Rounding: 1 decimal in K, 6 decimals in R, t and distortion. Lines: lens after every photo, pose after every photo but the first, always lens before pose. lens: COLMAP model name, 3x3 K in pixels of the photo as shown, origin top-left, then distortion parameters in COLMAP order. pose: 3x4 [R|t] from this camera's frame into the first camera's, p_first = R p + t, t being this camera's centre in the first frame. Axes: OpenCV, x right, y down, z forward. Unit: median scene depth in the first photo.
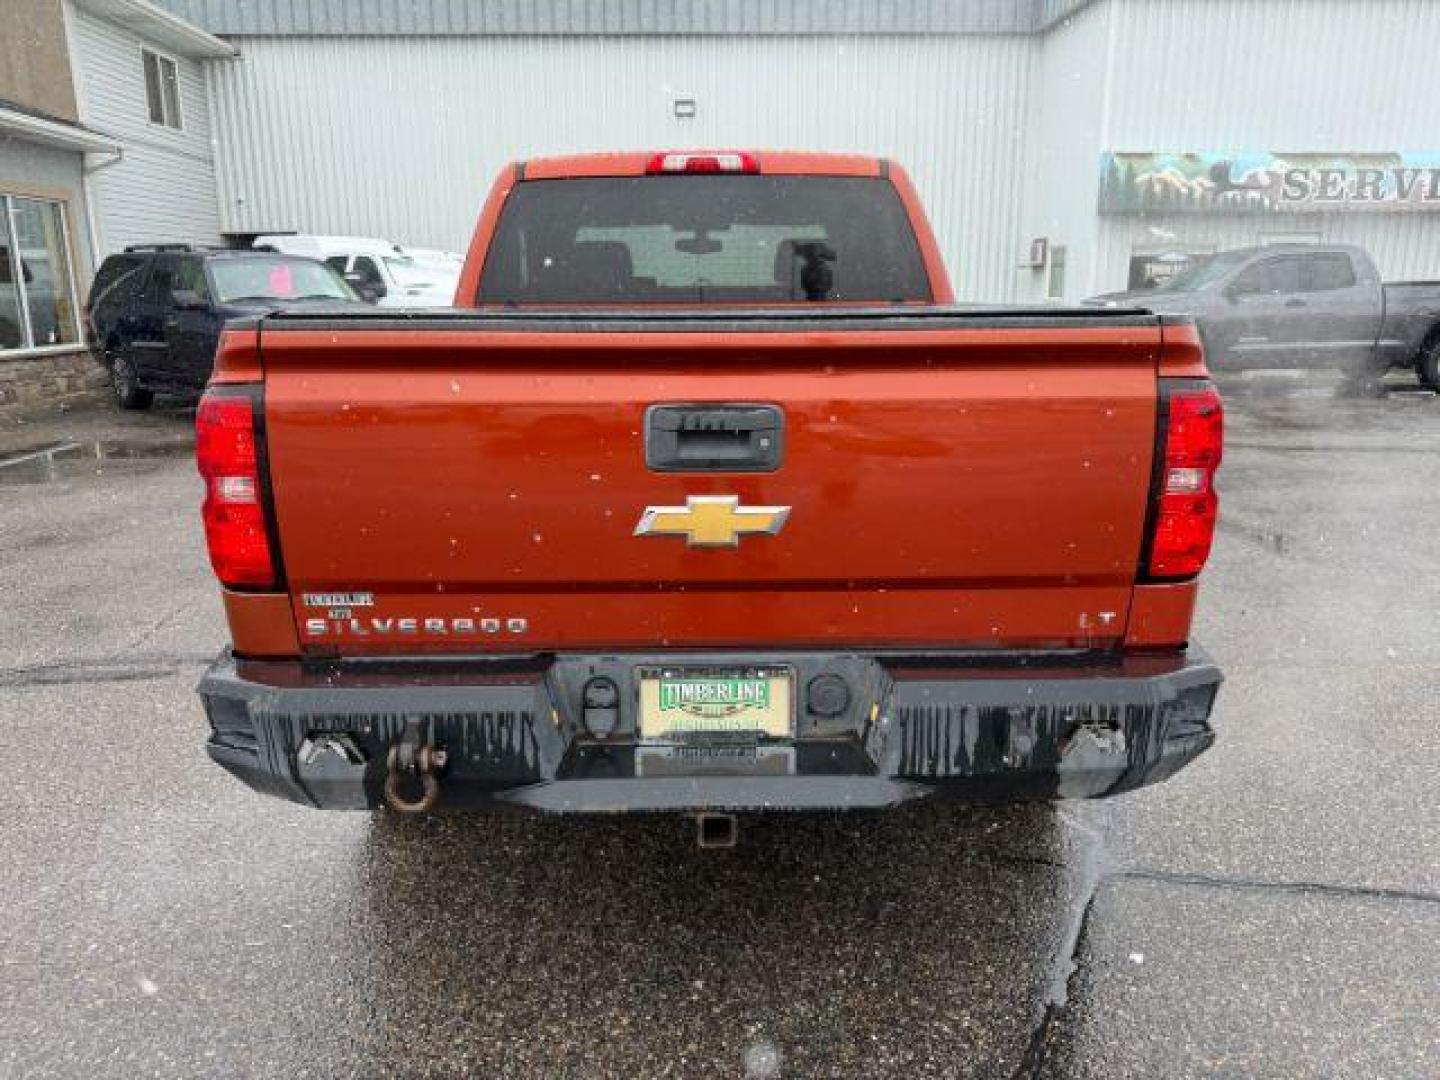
lens RADIAL K [[1057.8, 0, 718.7], [0, 1057.8, 540.5], [0, 0, 1]] dist [0.092837, -0.118022]
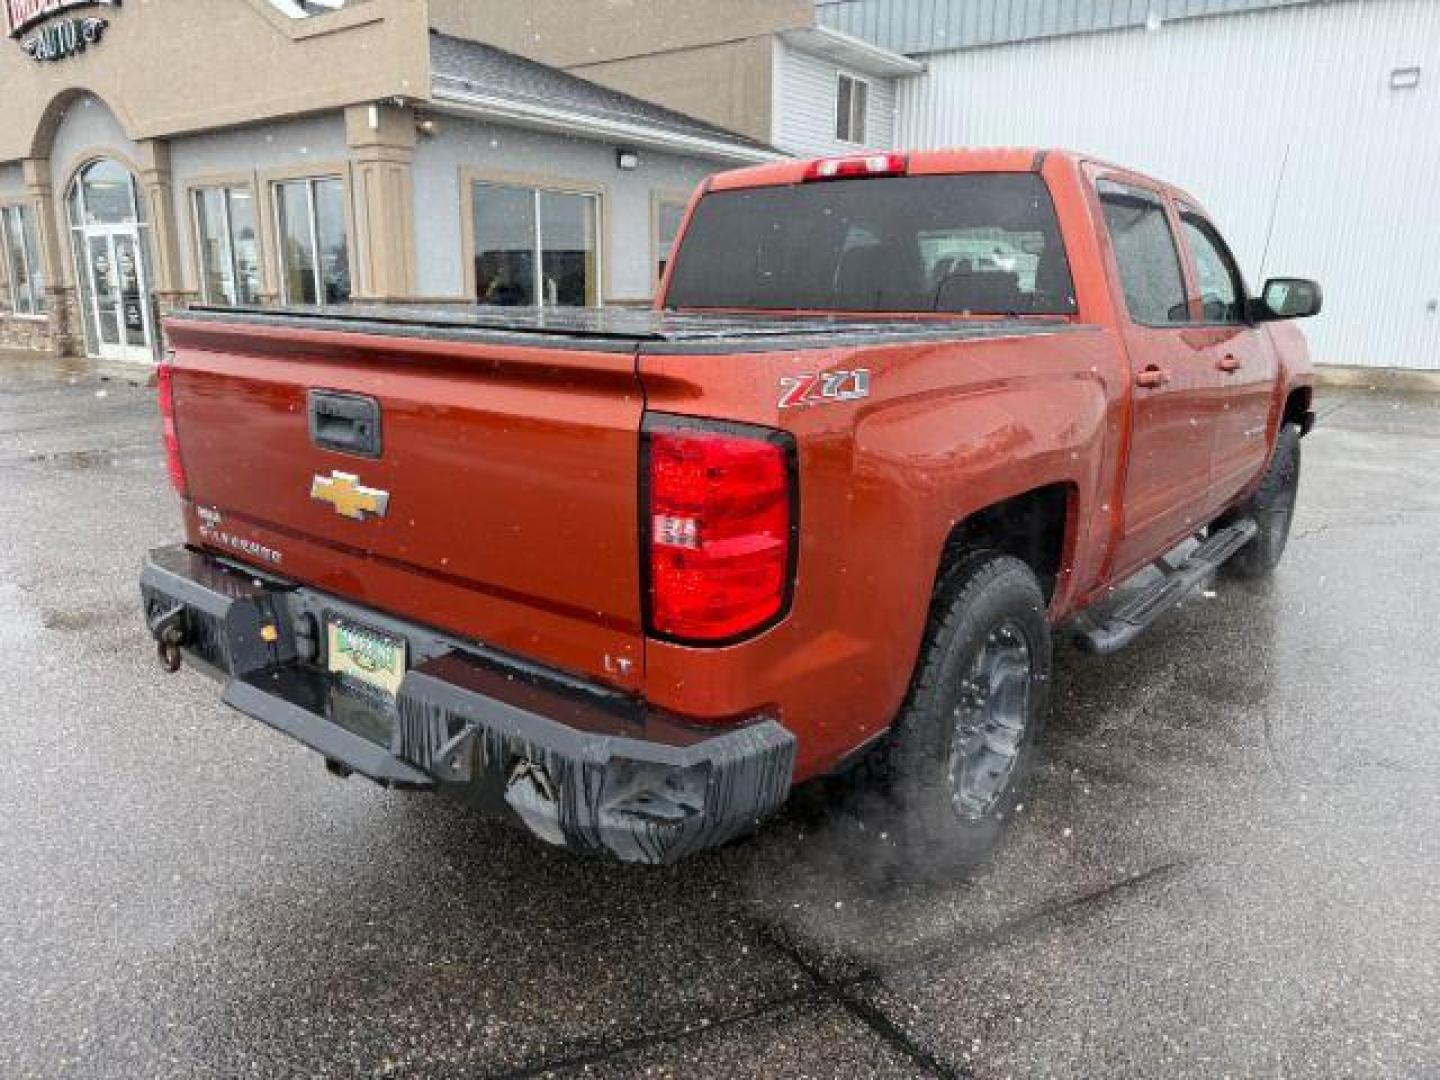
lens RADIAL K [[1057.8, 0, 718.7], [0, 1057.8, 540.5], [0, 0, 1]] dist [0.092837, -0.118022]
pose [[0.767336, 0.170999, -0.618024, 0.698408], [-0.169858, 0.983564, 0.061244, -0.074484], [0.618339, 0.057982, 0.783770, 0.234449]]
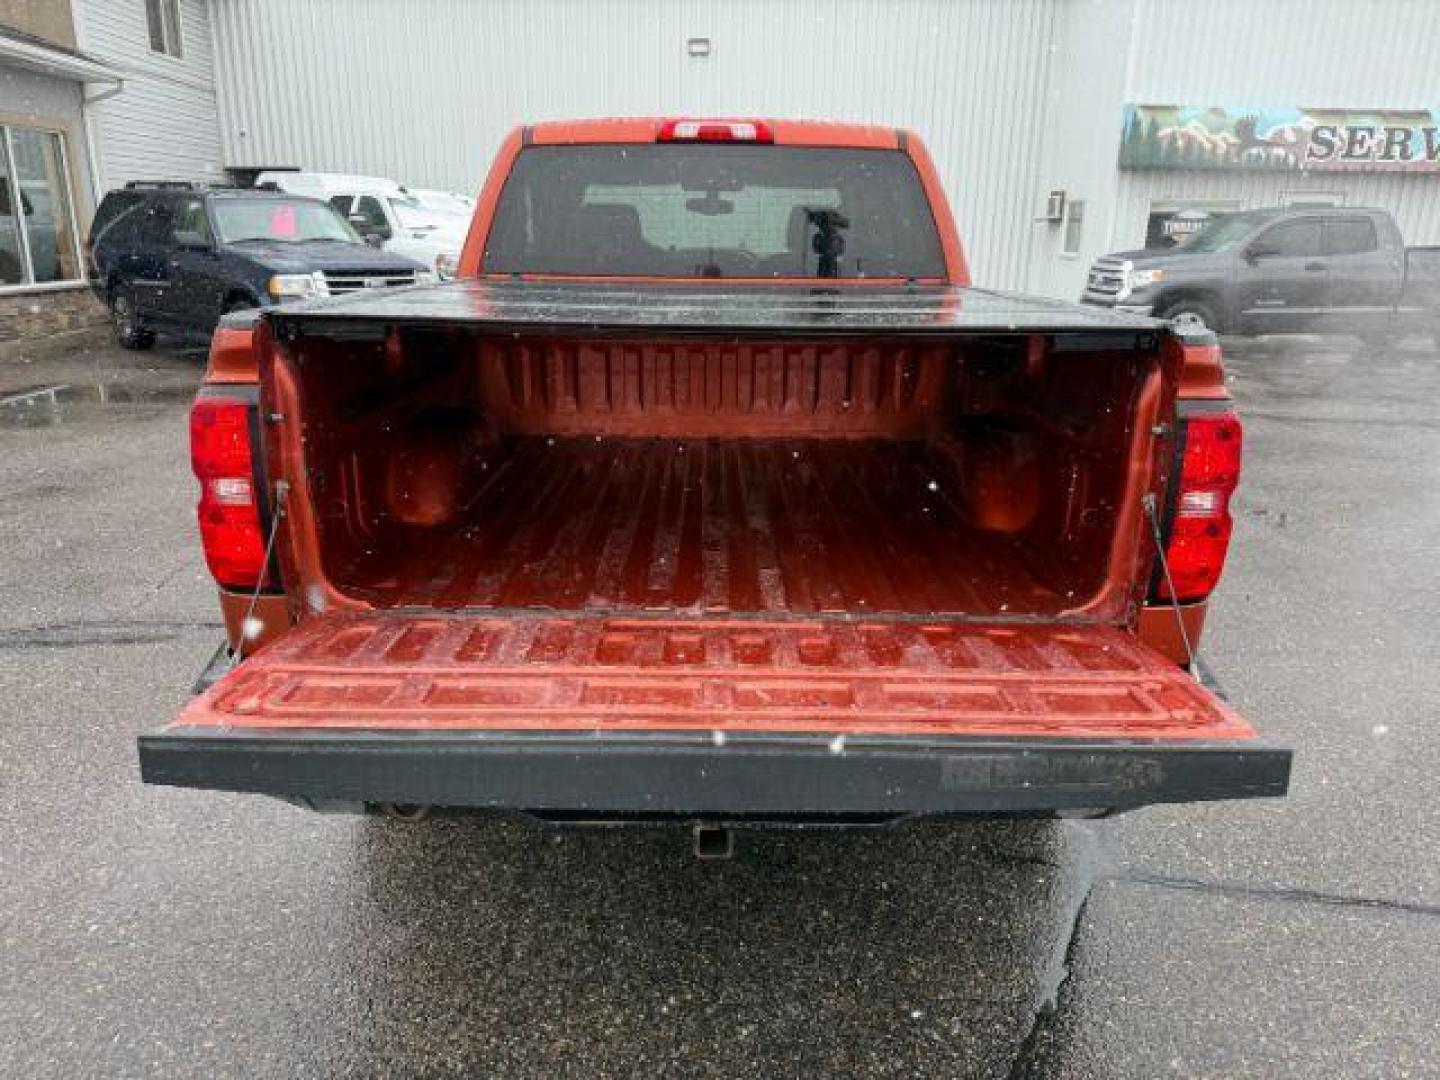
lens RADIAL K [[1047.3, 0, 719.3], [0, 1047.3, 518.5], [0, 0, 1]] dist [0.095528, -0.113926]
pose [[0.999718, 0.023584, -0.002607, -0.000749], [-0.023391, 0.998011, 0.058537, -0.074205], [0.003983, -0.058460, 0.998282, 0.023466]]
